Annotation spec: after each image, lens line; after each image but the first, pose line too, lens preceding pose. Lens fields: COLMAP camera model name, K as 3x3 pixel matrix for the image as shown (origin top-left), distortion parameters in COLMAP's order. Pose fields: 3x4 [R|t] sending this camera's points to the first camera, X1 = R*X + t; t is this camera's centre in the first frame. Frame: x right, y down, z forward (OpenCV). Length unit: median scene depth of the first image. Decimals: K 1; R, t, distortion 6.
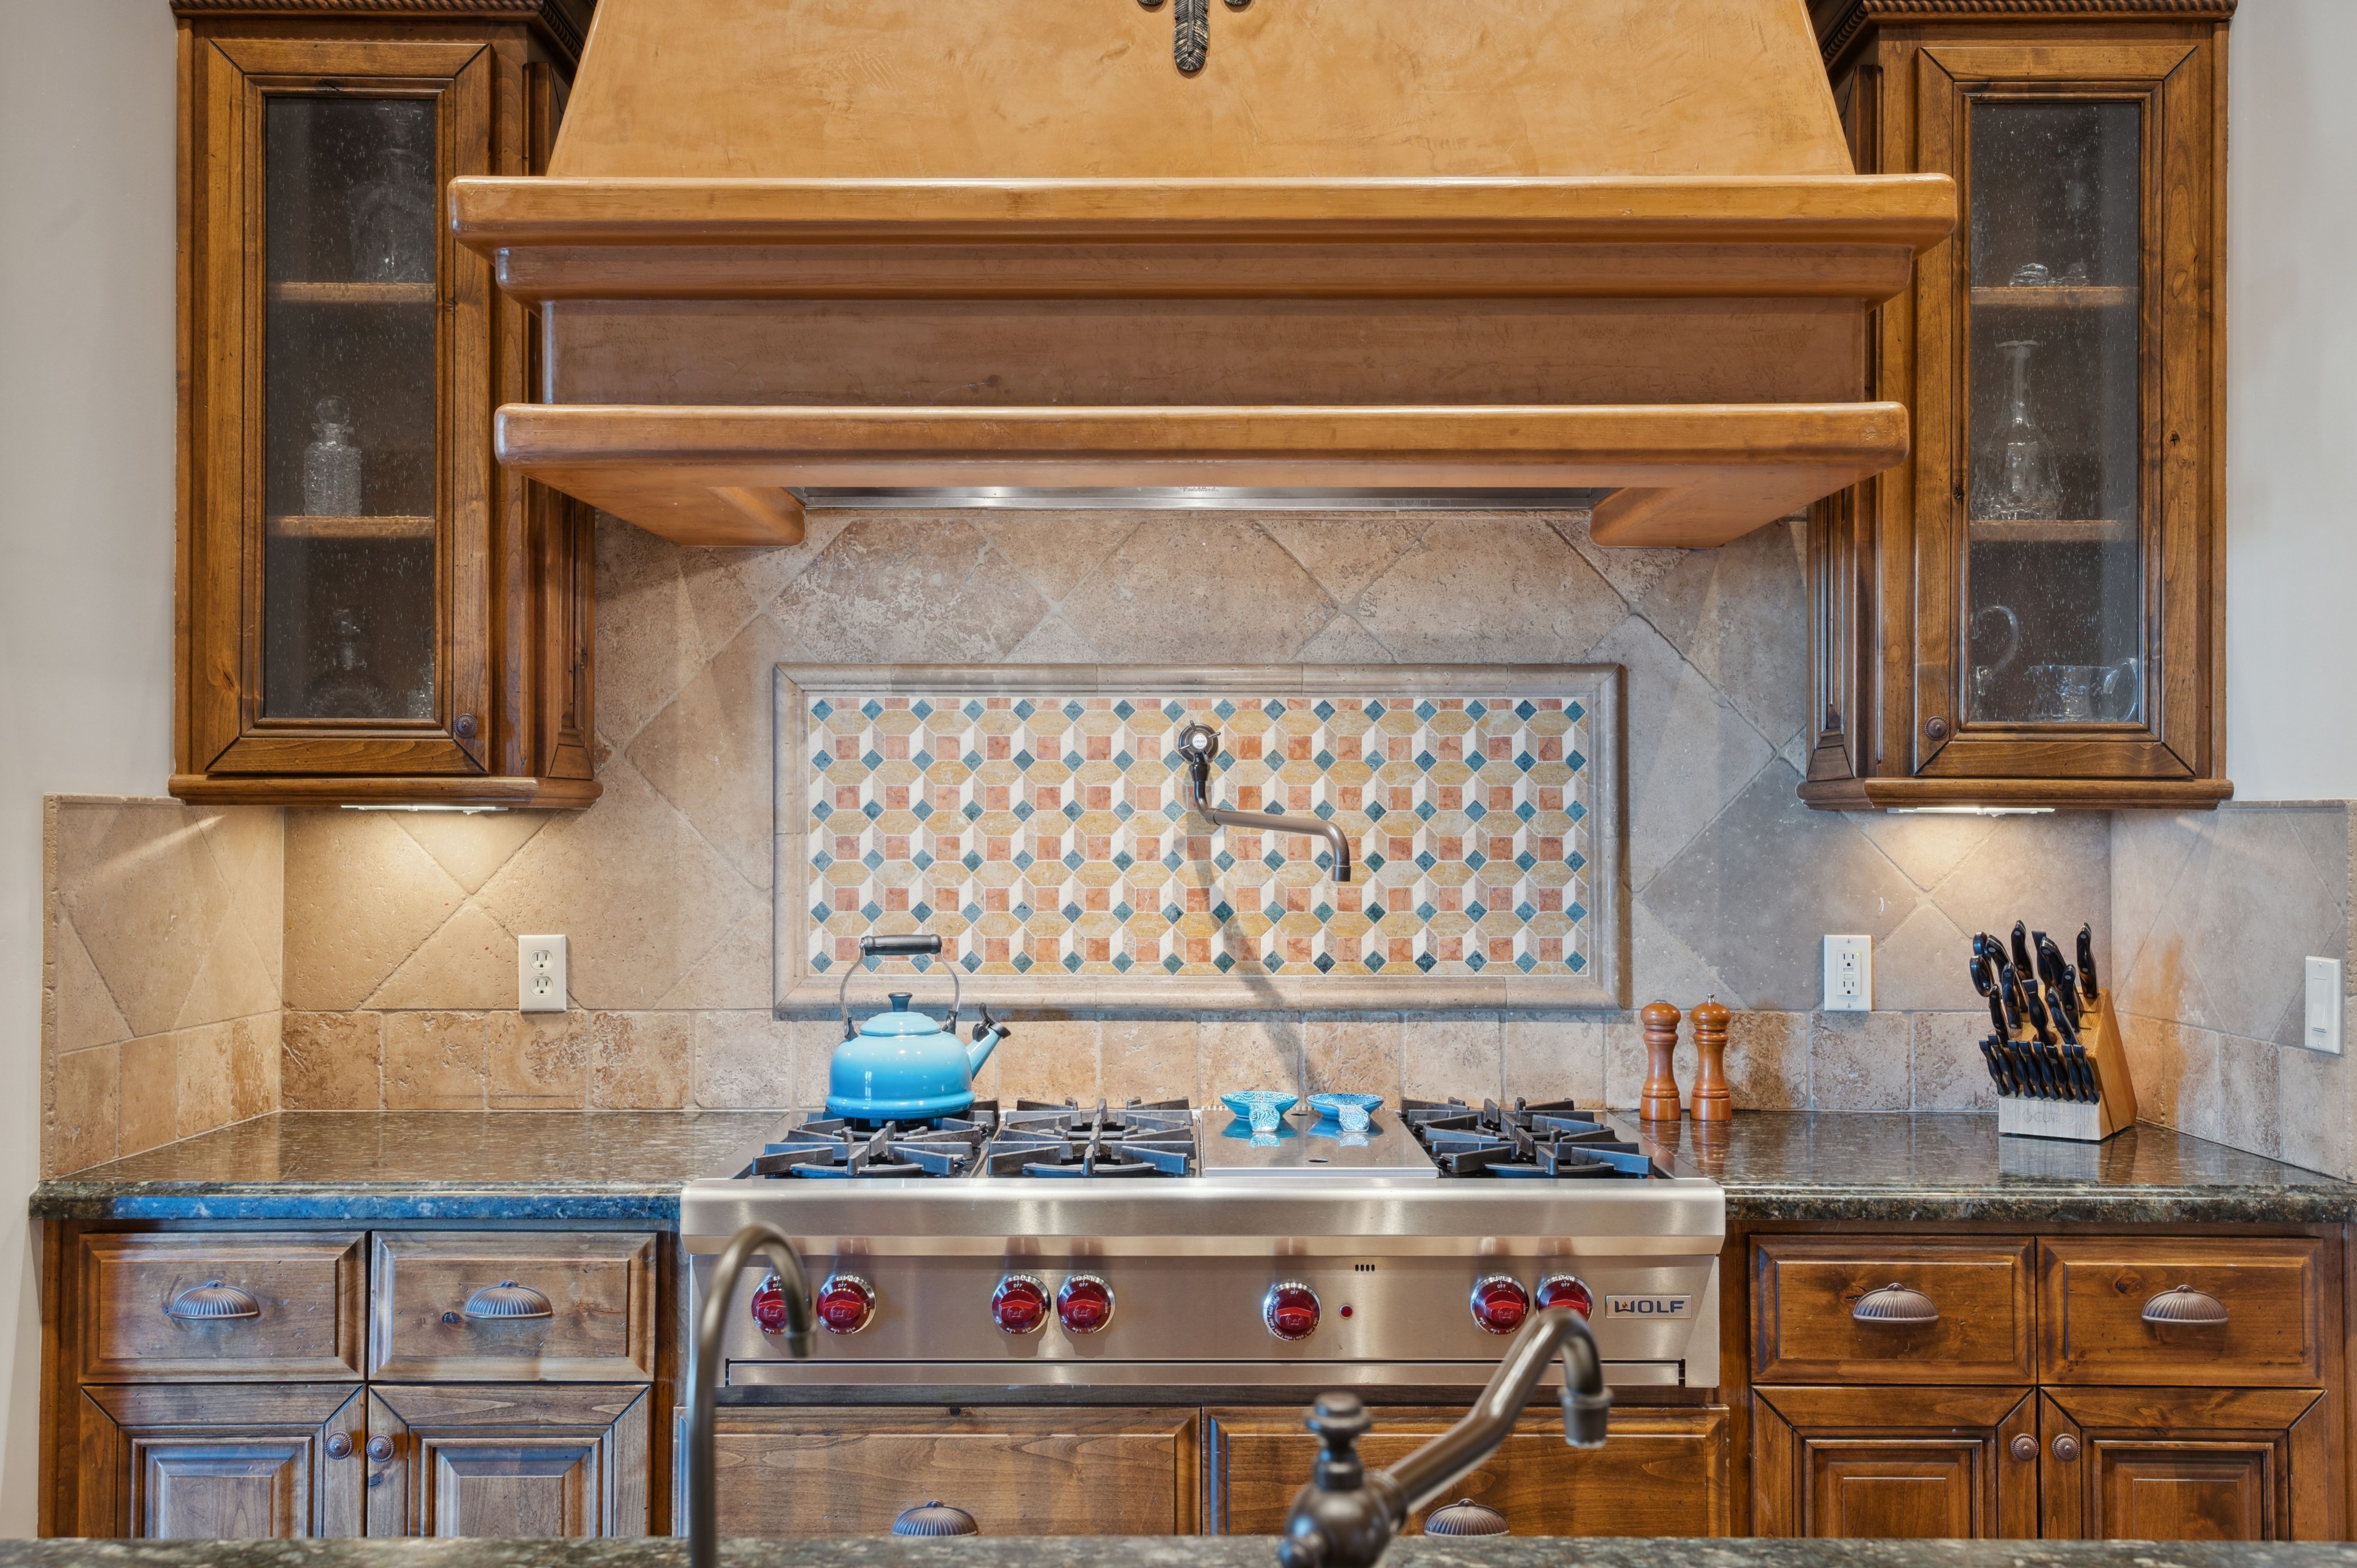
lens RADIAL K [[2035.0, 0, 1178.6], [0, 2035.0, 786.7], [0, 0, 1]] dist [0.008602, 0.002299]
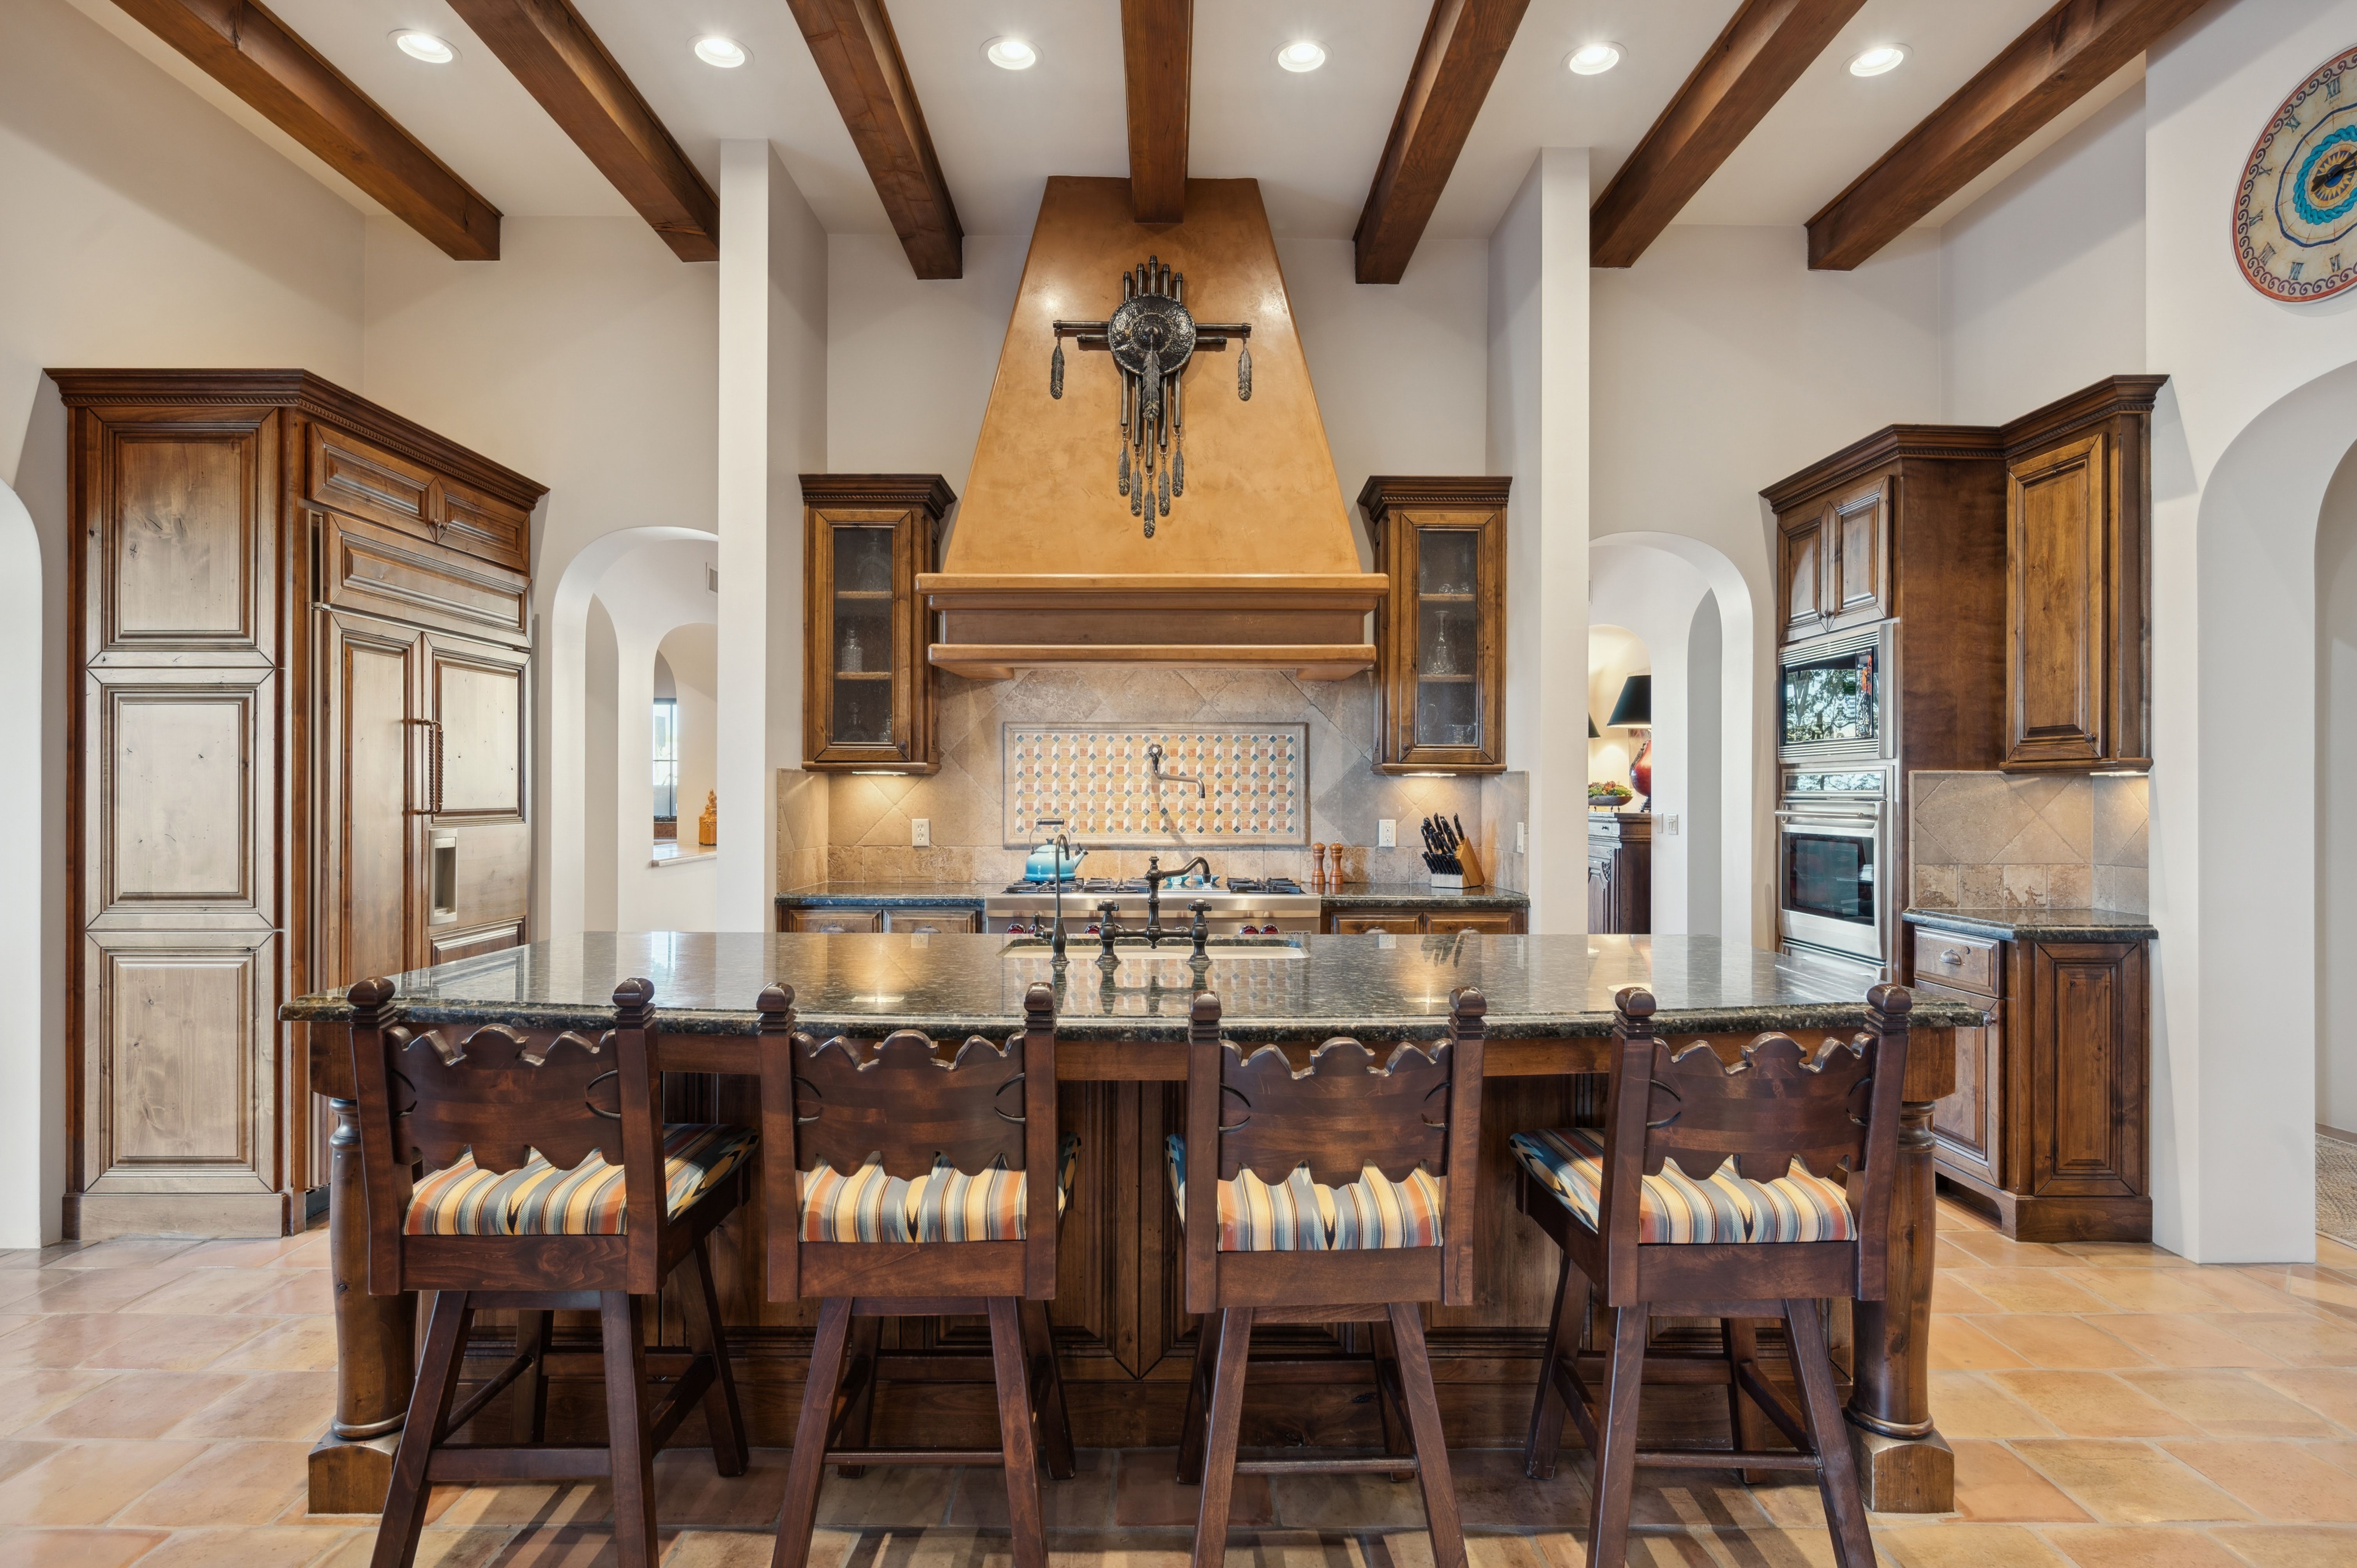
lens RADIAL K [[1222.4, 0, 1178.3], [0, 1222.4, 783.7], [0, 0, 1]] dist [-0.000791, -0.000010]
pose [[0.999982, 0.001675, 0.005778, 0.031499], [-0.001738, 0.999938, 0.010989, 0.005353], [-0.005759, -0.010999, 0.999923, -0.680148]]
